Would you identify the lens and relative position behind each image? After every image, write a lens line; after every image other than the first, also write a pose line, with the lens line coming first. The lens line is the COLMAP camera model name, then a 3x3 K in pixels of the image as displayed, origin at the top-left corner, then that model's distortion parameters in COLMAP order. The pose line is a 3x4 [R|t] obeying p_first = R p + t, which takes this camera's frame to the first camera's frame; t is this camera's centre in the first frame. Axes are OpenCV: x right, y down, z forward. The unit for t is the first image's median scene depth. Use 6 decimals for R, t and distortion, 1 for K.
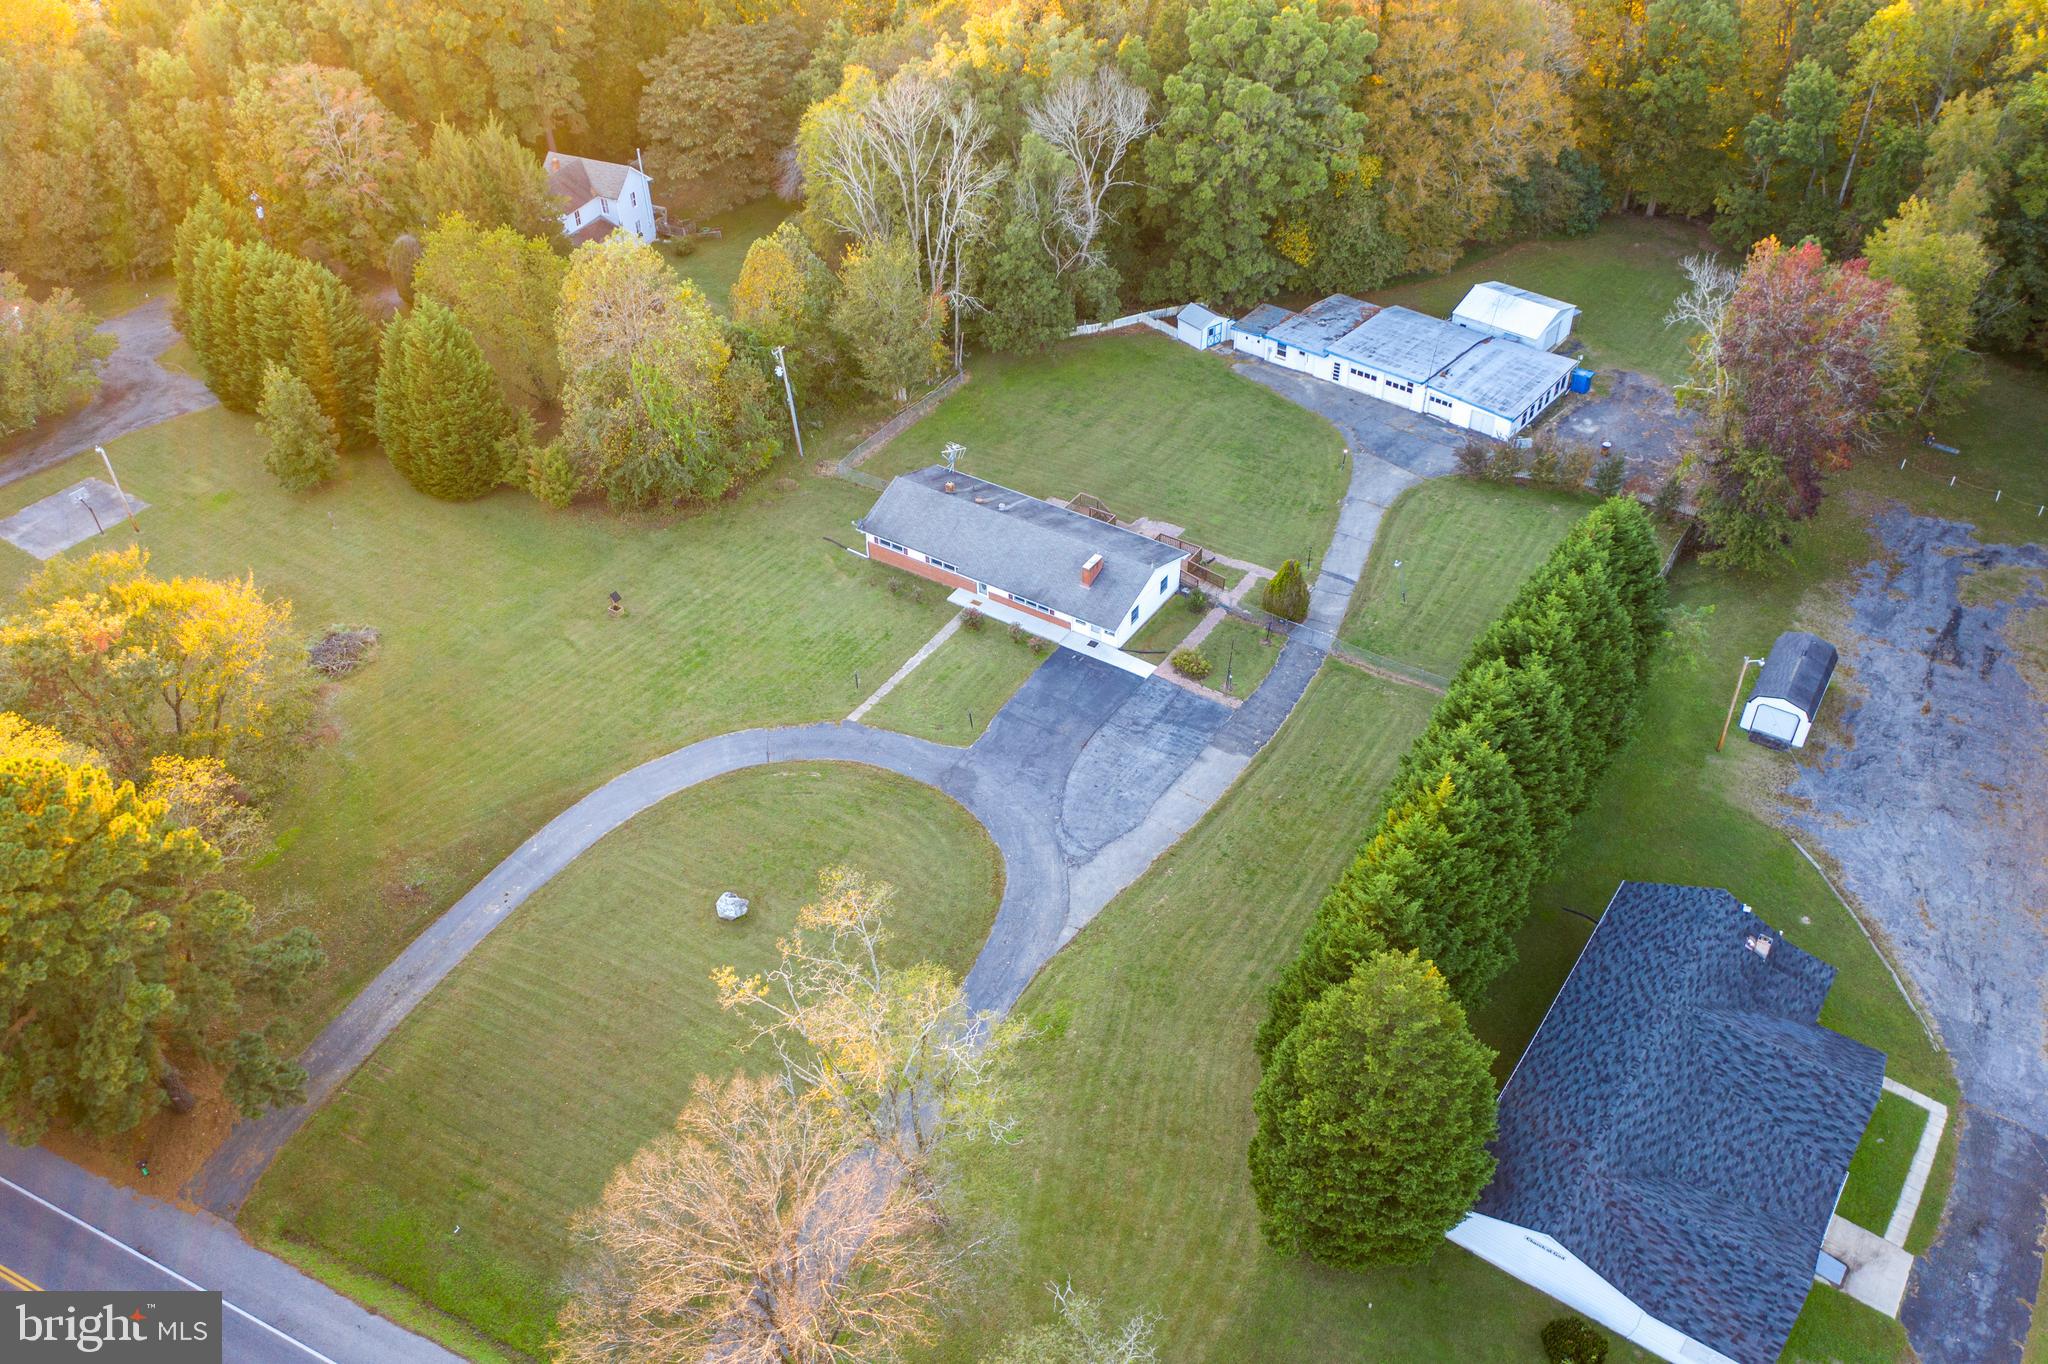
lens RADIAL K [[1622.6, 0, 1019.6], [0, 1622.6, 675.7], [0, 0, 1]] dist [-0.012299, 0.011449]
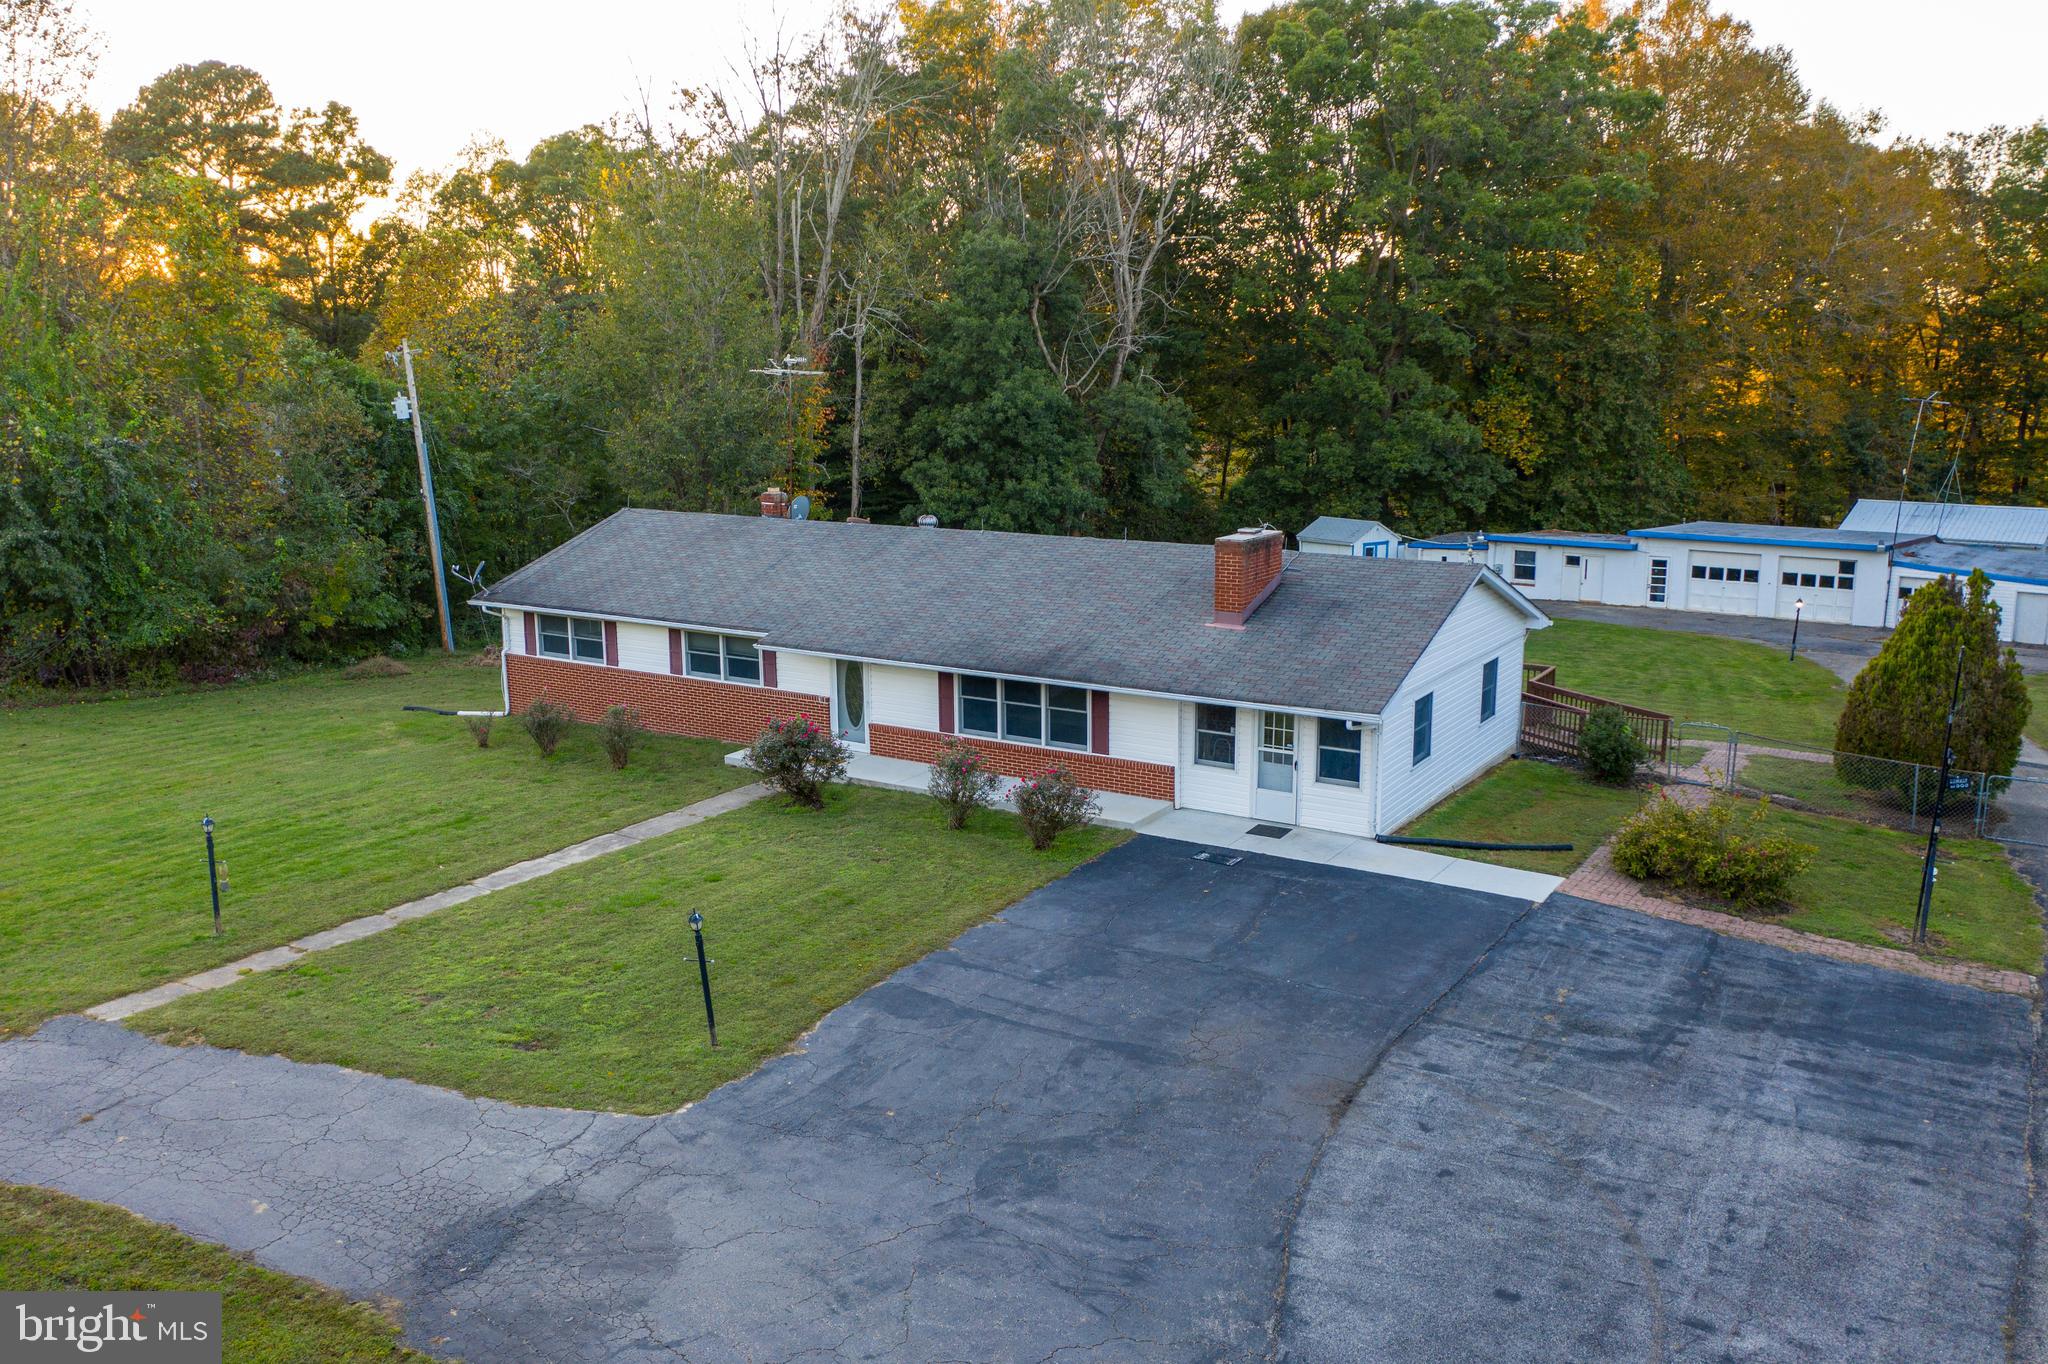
lens RADIAL K [[1622.6, 0, 1019.6], [0, 1622.6, 675.7], [0, 0, 1]] dist [-0.012299, 0.011449]
pose [[0.999736, 0.011954, 0.019644, 0.001225], [-0.001047, 0.877040, -0.480415, 0.070063], [-0.022971, 0.480268, 0.876821, 0.676789]]
